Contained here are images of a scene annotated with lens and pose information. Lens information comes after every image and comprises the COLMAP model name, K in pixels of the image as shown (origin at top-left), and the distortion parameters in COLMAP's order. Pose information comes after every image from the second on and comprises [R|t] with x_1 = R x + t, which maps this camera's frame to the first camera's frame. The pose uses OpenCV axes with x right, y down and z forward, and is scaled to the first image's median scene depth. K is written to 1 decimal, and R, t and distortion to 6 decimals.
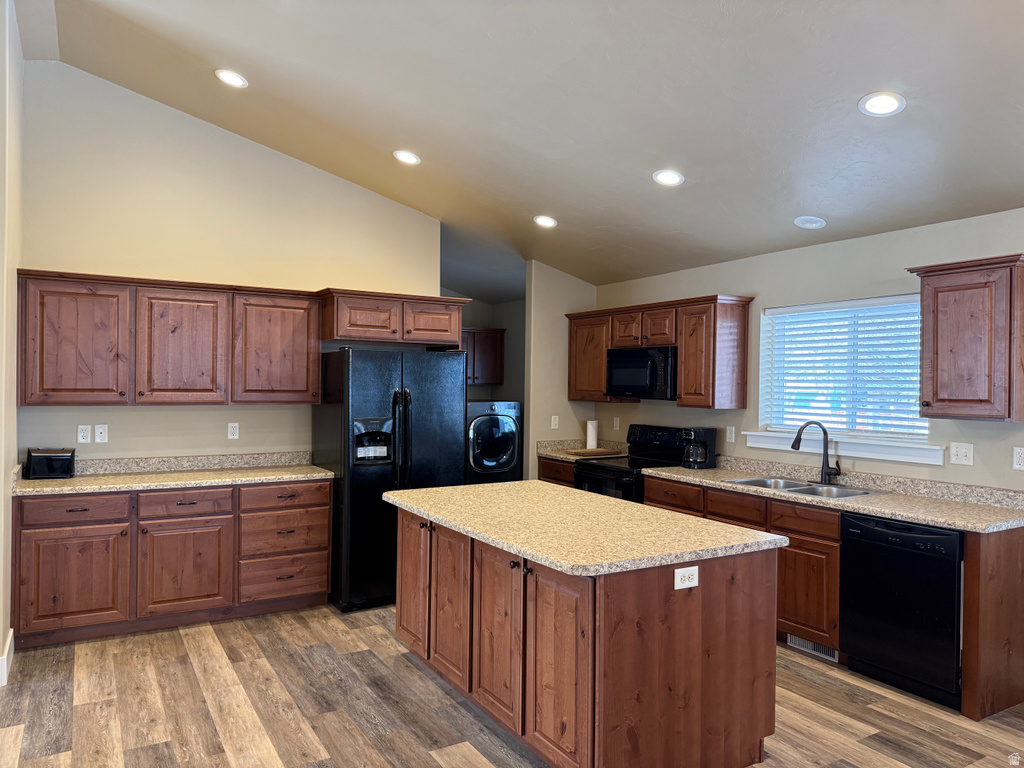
lens RADIAL K [[723.3, 0, 511.4], [0, 723.3, 378.8], [0, 0, 1]] dist [0.011494, -0.018833]
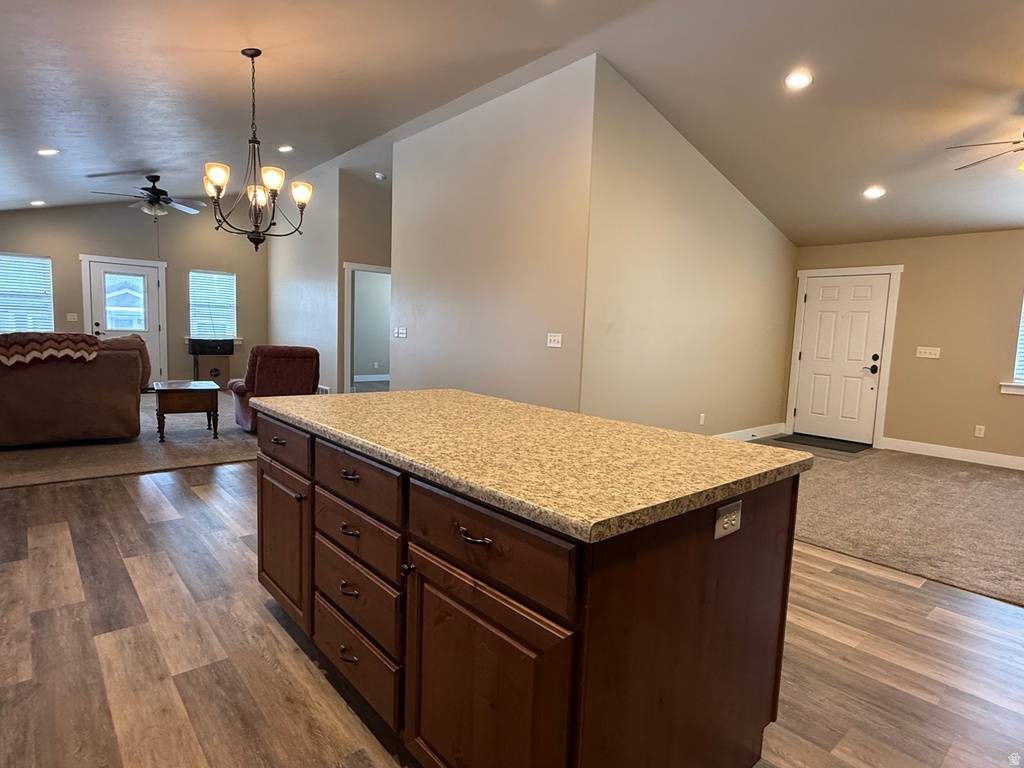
lens RADIAL K [[557.4, 0, 511.4], [0, 557.4, 385.9], [0, 0, 1]] dist [0.000514, 0.000638]
pose [[-0.981171, -0.032135, -0.190447, 0.116930], [-0.049834, 0.994795, 0.088882, 0.078007], [0.186600, 0.096700, -0.977665, 1.285361]]
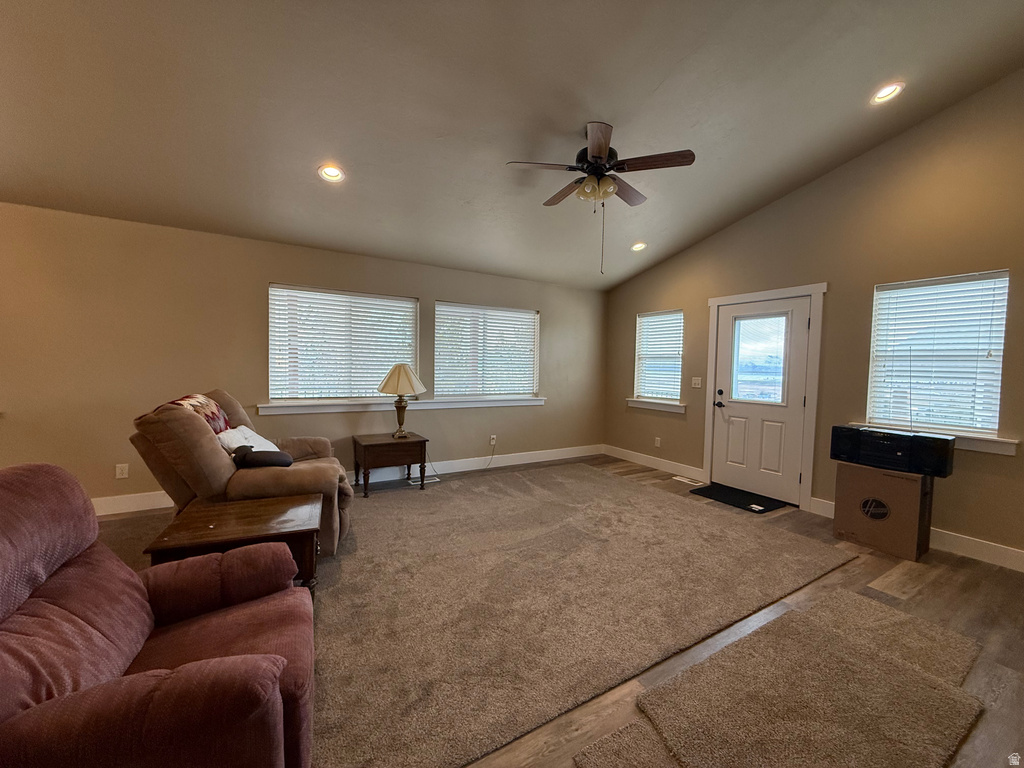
lens RADIAL K [[407.7, 0, 509.1], [0, 407.7, 385.1], [0, 0, 1]] dist [-0.000459, 0.000048]
pose [[0.004233, -0.061868, 0.998075, 0.158830], [-0.028501, 0.997671, 0.061964, 0.041949], [-0.999585, -0.028709, 0.002460, -0.480925]]
